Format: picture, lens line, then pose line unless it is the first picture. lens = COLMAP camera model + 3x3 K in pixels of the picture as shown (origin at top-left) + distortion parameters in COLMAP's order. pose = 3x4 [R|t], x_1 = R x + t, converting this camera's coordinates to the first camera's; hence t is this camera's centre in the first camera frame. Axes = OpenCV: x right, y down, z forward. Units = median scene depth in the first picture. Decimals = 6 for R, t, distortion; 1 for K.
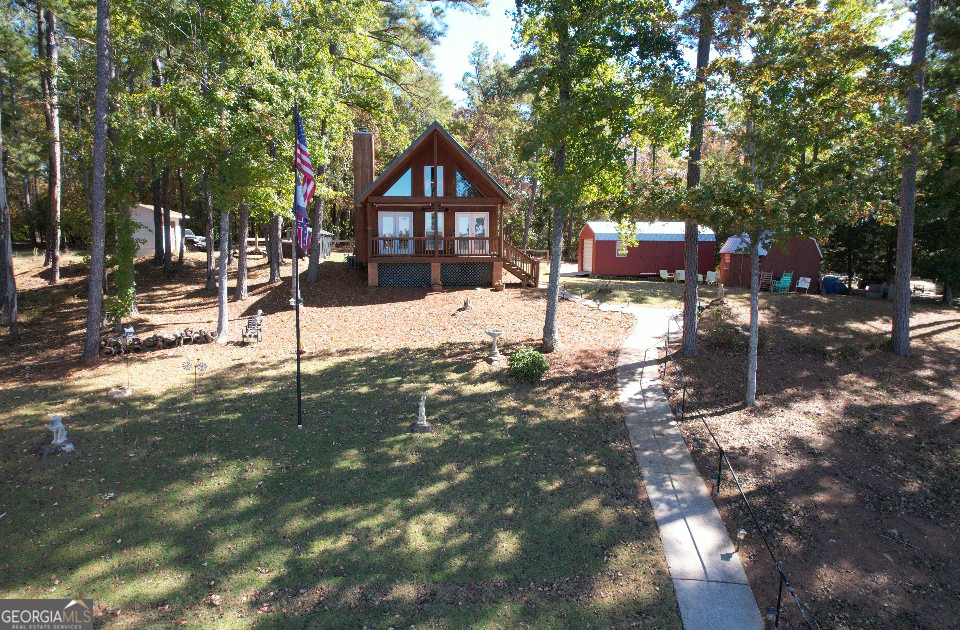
lens RADIAL K [[615.1, 0, 484.8], [0, 615.1, 318.4], [0, 0, 1]] dist [-0.084930, 0.079774]
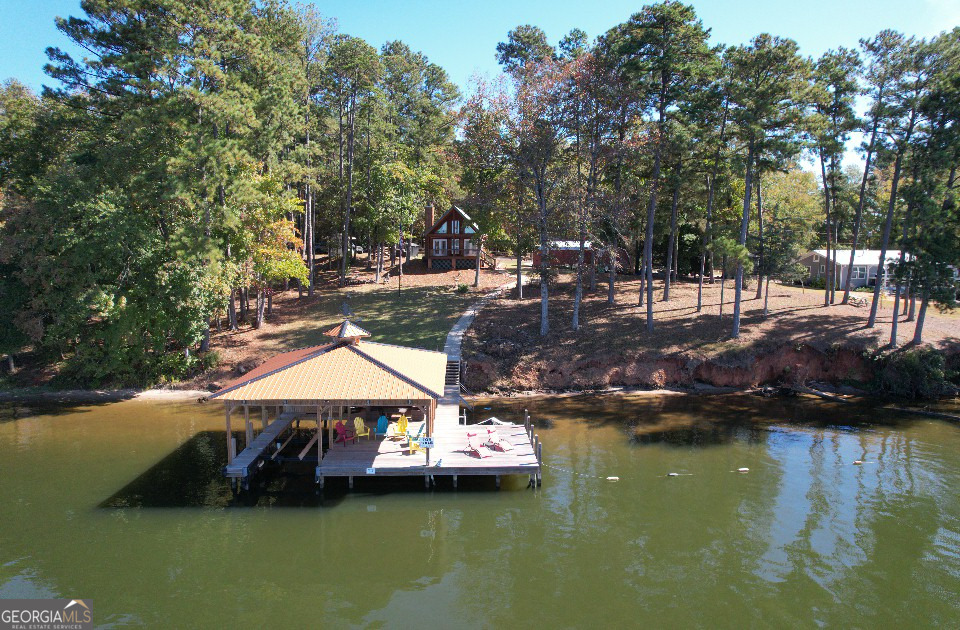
lens RADIAL K [[615.1, 0, 484.8], [0, 615.1, 318.4], [0, 0, 1]] dist [-0.084930, 0.079774]
pose [[0.984650, 0.023479, -0.172952, 0.648587], [-0.023140, 0.999724, 0.003975, 0.187391], [0.172998, 0.000088, 0.984922, -1.964832]]
